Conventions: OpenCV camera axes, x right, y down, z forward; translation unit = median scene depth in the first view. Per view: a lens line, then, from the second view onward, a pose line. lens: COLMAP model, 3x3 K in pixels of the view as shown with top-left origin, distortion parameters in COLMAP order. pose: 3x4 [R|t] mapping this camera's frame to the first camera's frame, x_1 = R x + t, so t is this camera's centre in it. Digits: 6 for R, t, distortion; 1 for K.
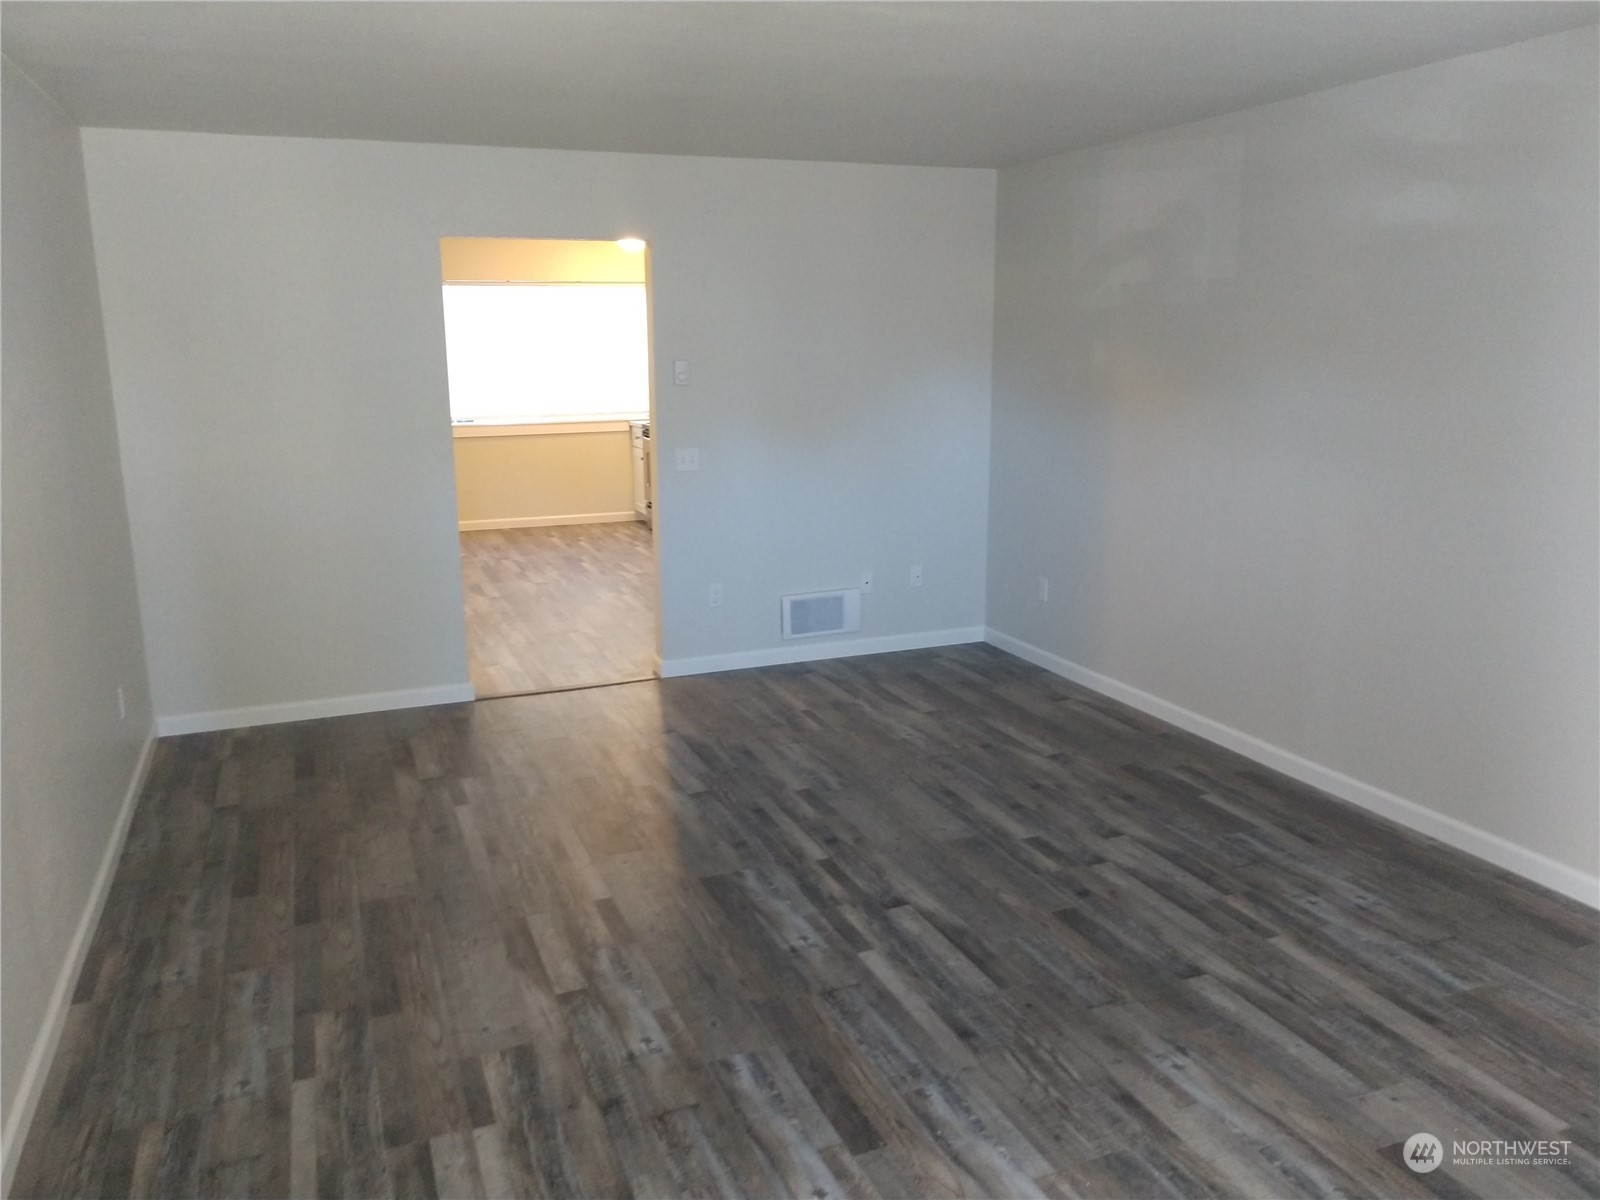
lens RADIAL K [[1237.9, 0, 804.4], [0, 1237.9, 600.5], [0, 0, 1]] dist [0.023968, 0.002498]
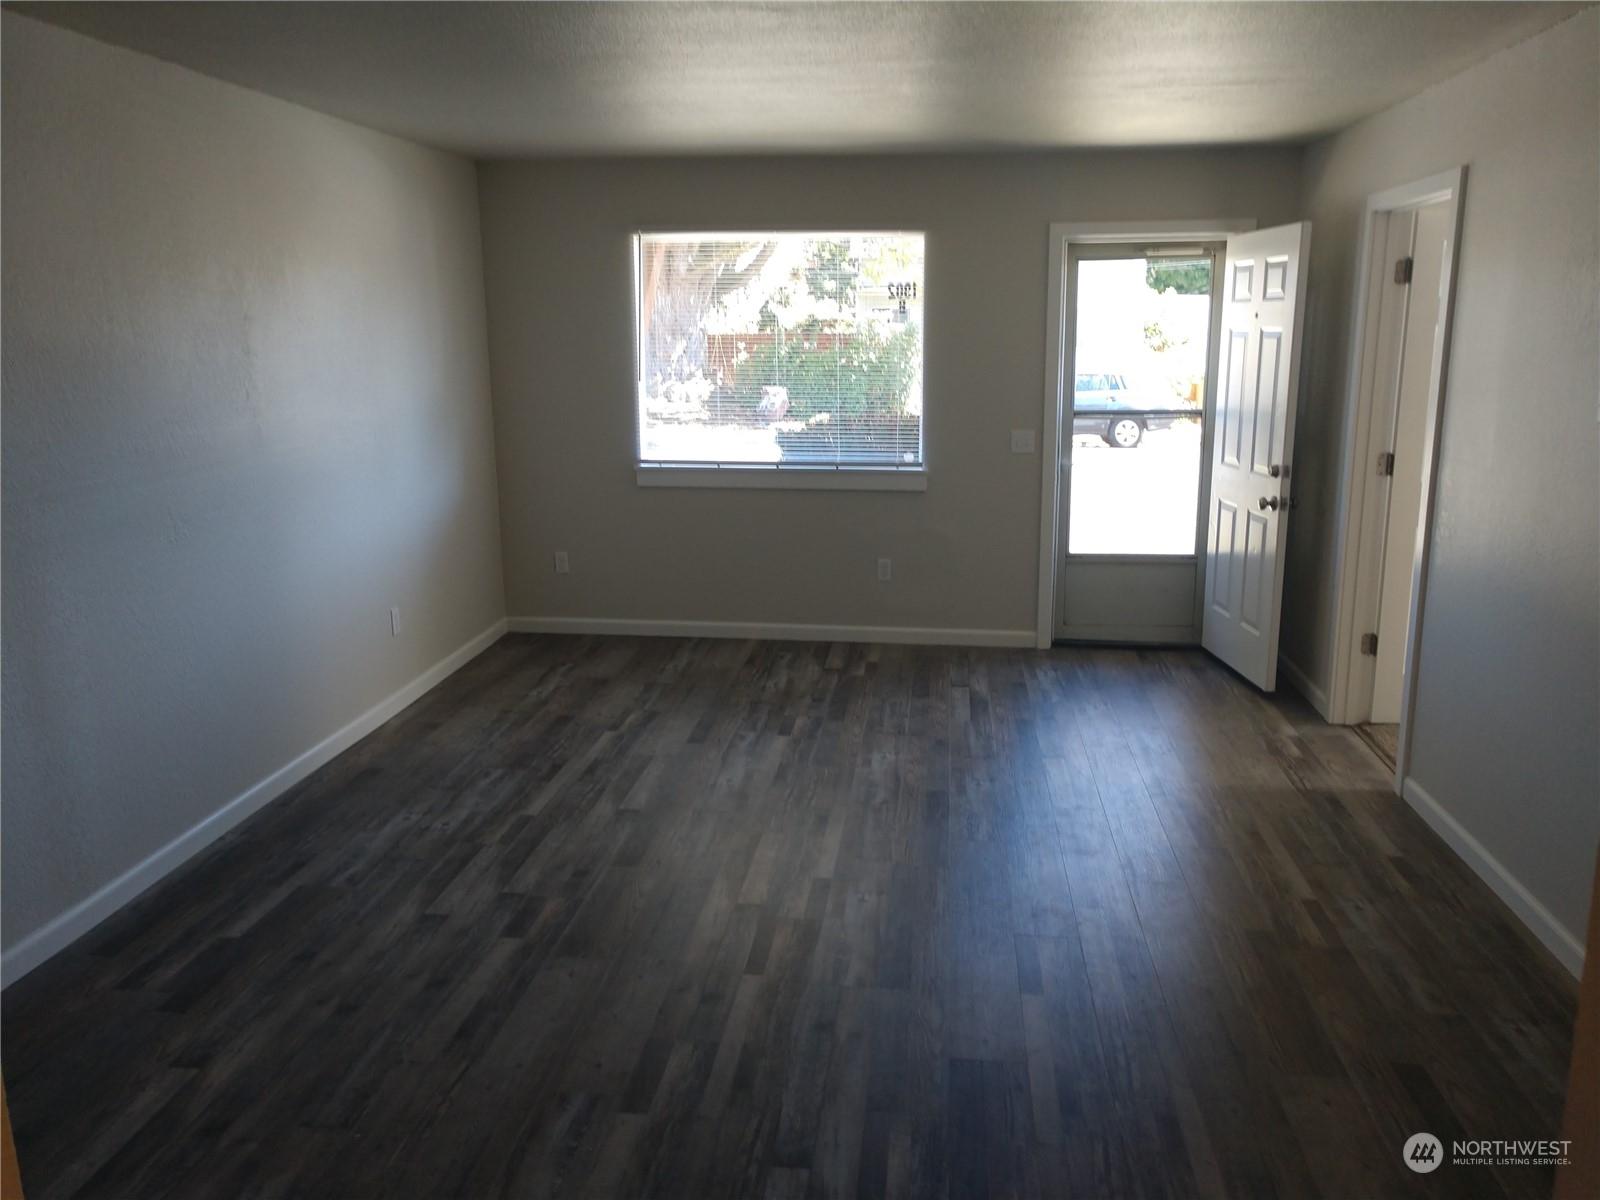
lens RADIAL K [[1237.9, 0, 804.4], [0, 1237.9, 600.5], [0, 0, 1]] dist [0.023968, 0.002498]
pose [[-0.877817, -0.084390, 0.471504, -0.394612], [0.120801, 0.913537, 0.388404, -0.340767], [-0.463514, 0.397906, -0.791723, 1.603964]]
